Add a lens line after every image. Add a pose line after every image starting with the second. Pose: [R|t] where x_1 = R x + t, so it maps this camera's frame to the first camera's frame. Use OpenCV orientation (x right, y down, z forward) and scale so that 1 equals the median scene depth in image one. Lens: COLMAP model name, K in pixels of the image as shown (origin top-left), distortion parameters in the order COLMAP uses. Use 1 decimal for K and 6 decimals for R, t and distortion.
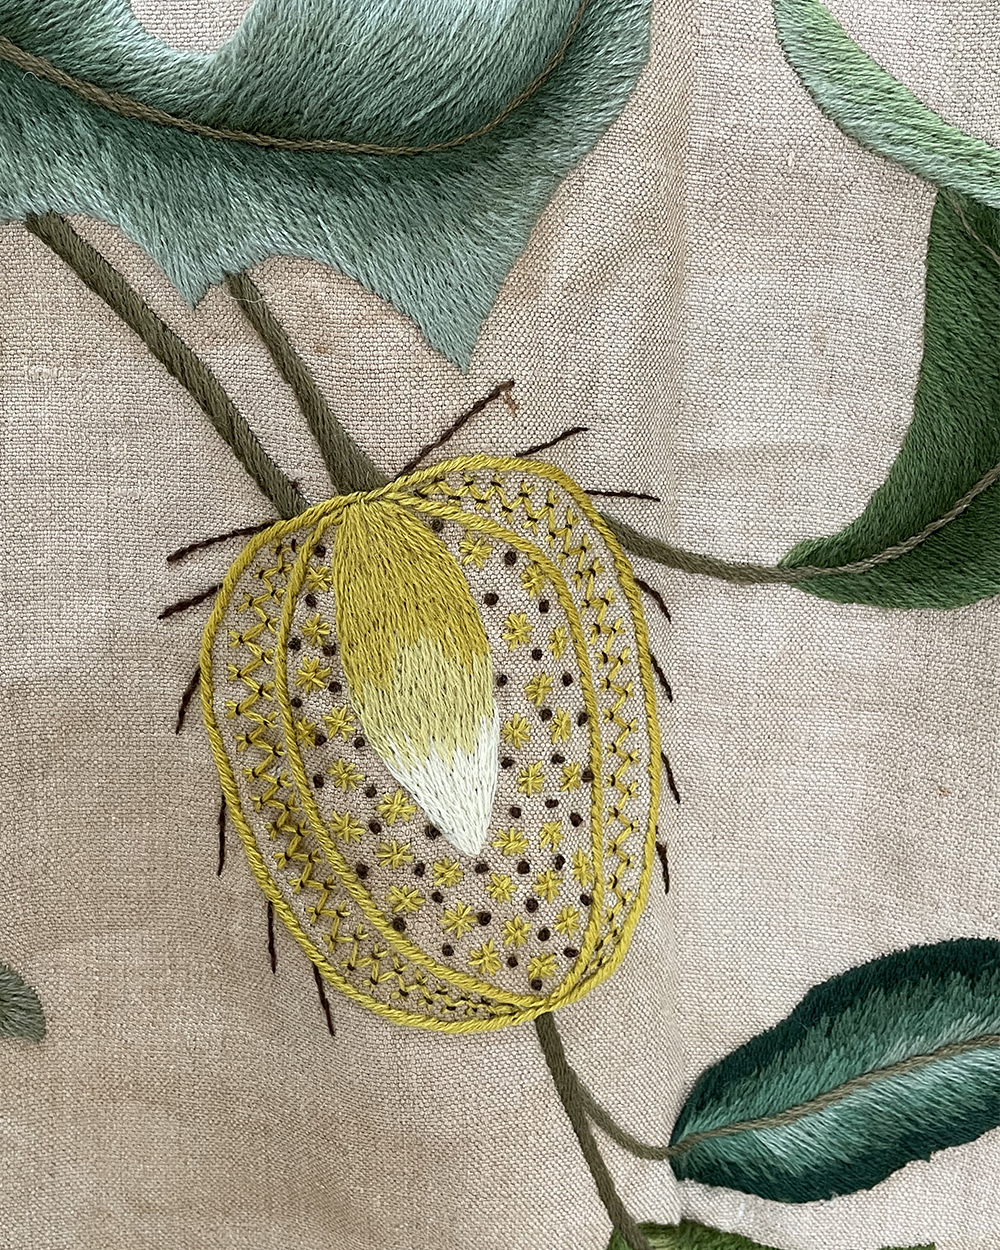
lens RADIAL K [[1114.5, 0, 497.7], [0, 1114.5, 622.9], [0, 0, 1]] dist [-0.037442, -0.011851]
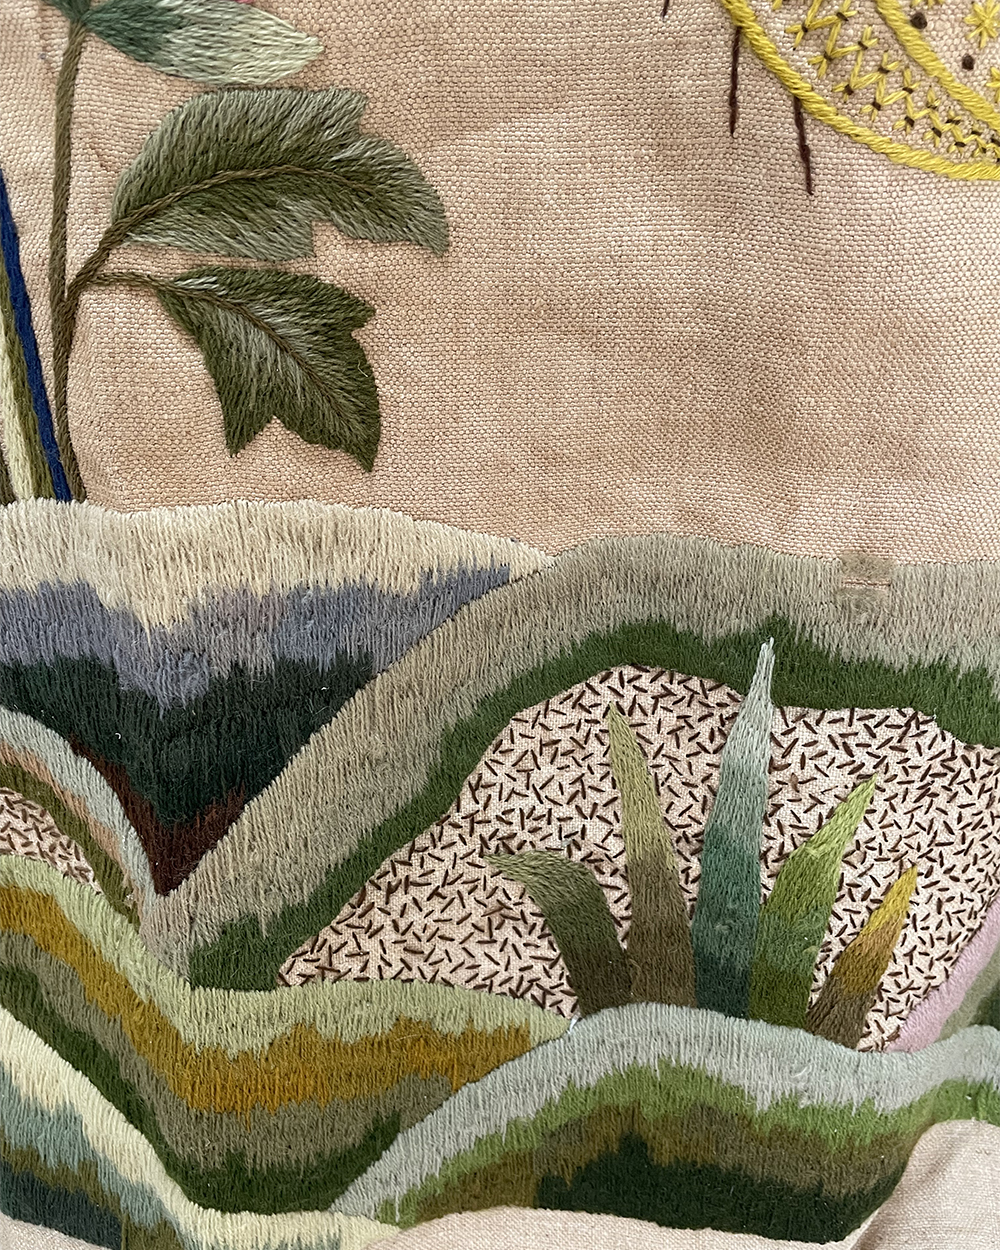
lens RADIAL K [[921.6, 0, 503.5], [0, 921.6, 627.6], [0, 0, 1]] dist [-0.010322, -0.009353]
pose [[0.999653, -0.025006, -0.008221, -0.379515], [0.026288, 0.964418, 0.263071, 0.489368], [0.001350, -0.263196, 0.964741, 0.212903]]
